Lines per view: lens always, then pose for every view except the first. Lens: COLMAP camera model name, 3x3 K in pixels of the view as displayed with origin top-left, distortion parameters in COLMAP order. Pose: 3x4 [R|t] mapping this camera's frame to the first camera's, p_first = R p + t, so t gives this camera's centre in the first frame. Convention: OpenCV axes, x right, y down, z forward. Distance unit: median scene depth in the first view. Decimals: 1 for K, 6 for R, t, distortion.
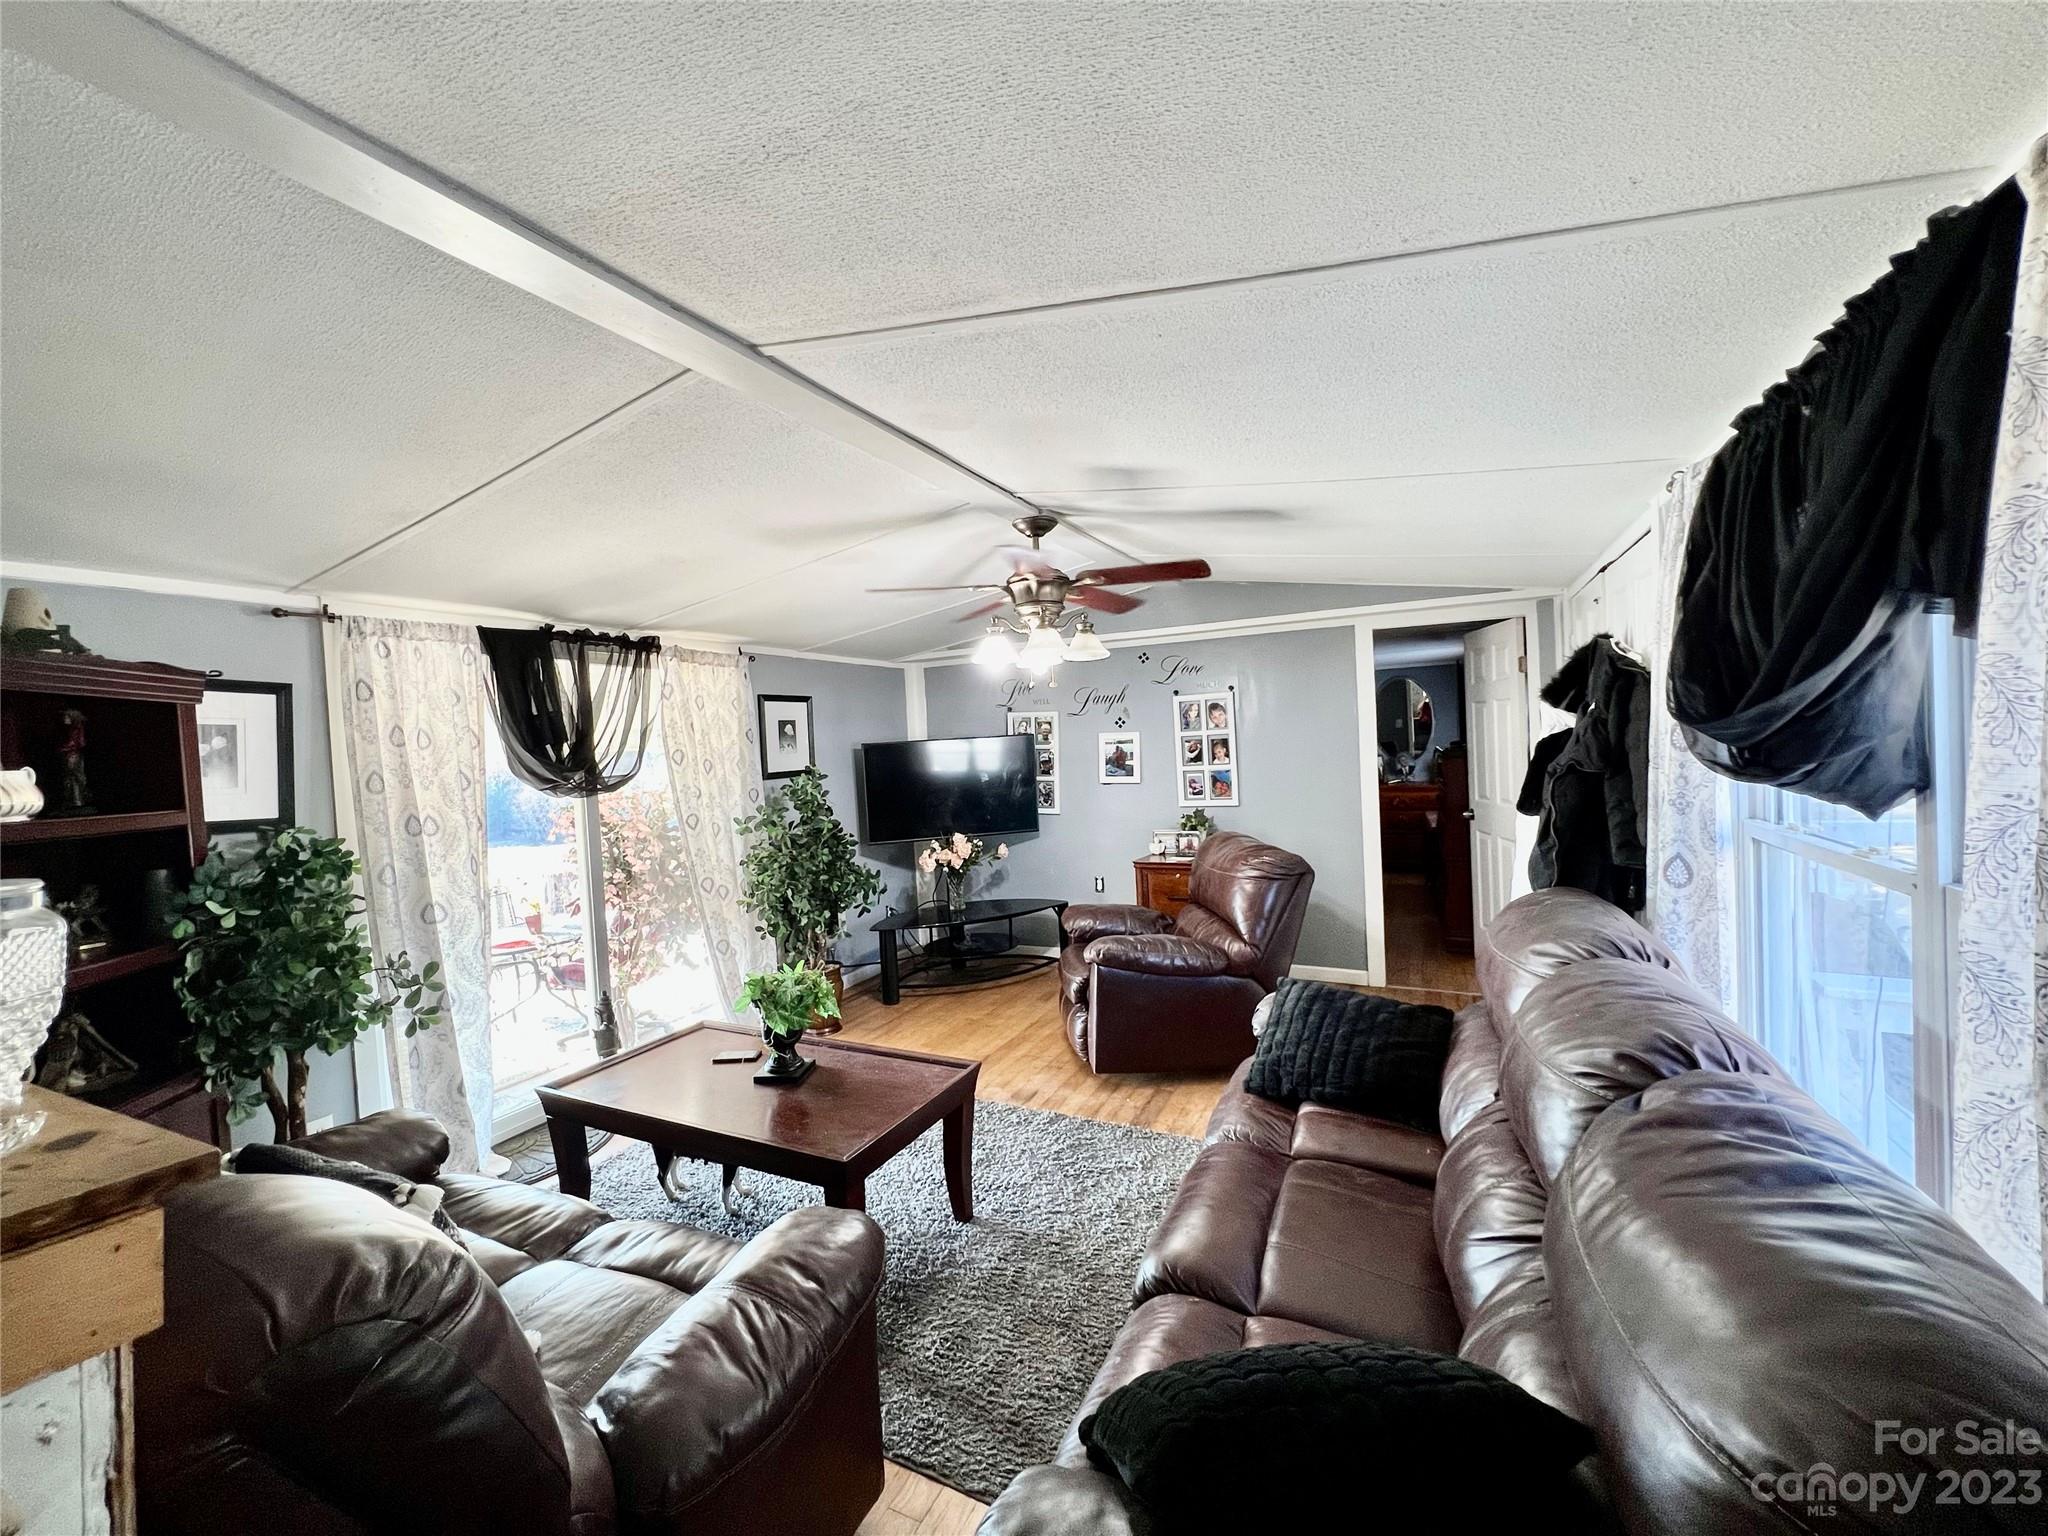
lens RADIAL K [[821.4, 0, 1024.0], [0, 821.4, 768.0], [0, 0, 1]] dist [-0.003358, 0.000866]
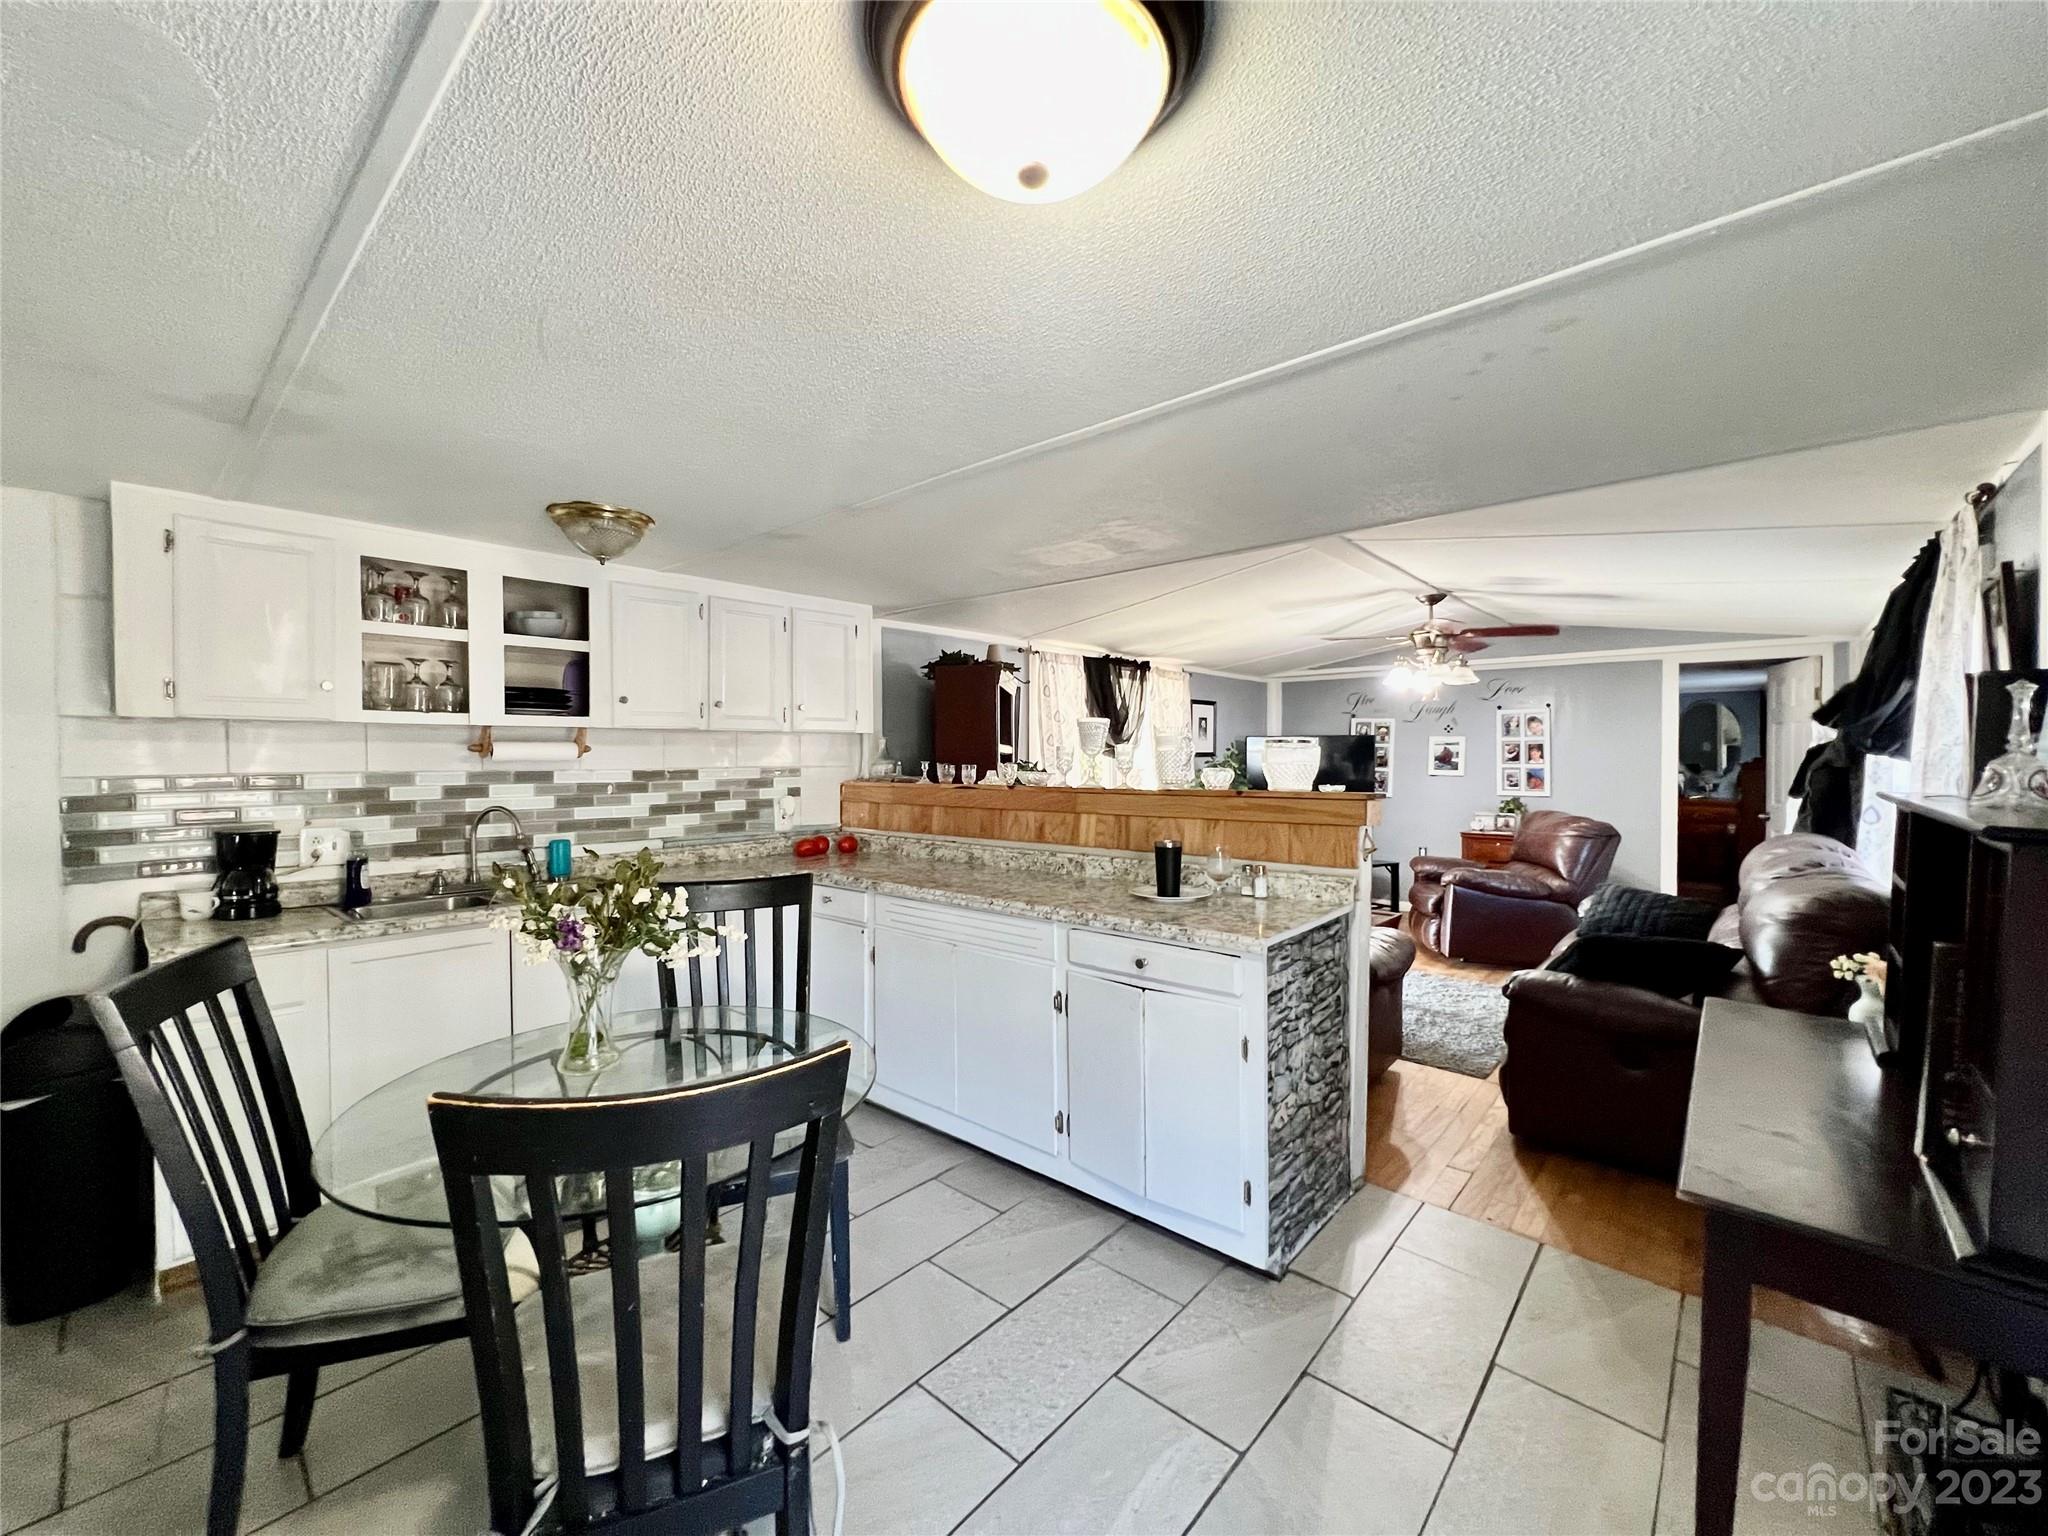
lens RADIAL K [[821.4, 0, 1024.0], [0, 821.4, 768.0], [0, 0, 1]] dist [-0.003358, 0.000866]
pose [[0.962590, 0.052872, -0.265752, -0.237661], [-0.055282, 0.998470, -0.001590, 0.059887], [0.265262, 0.016222, 0.964040, -0.567020]]
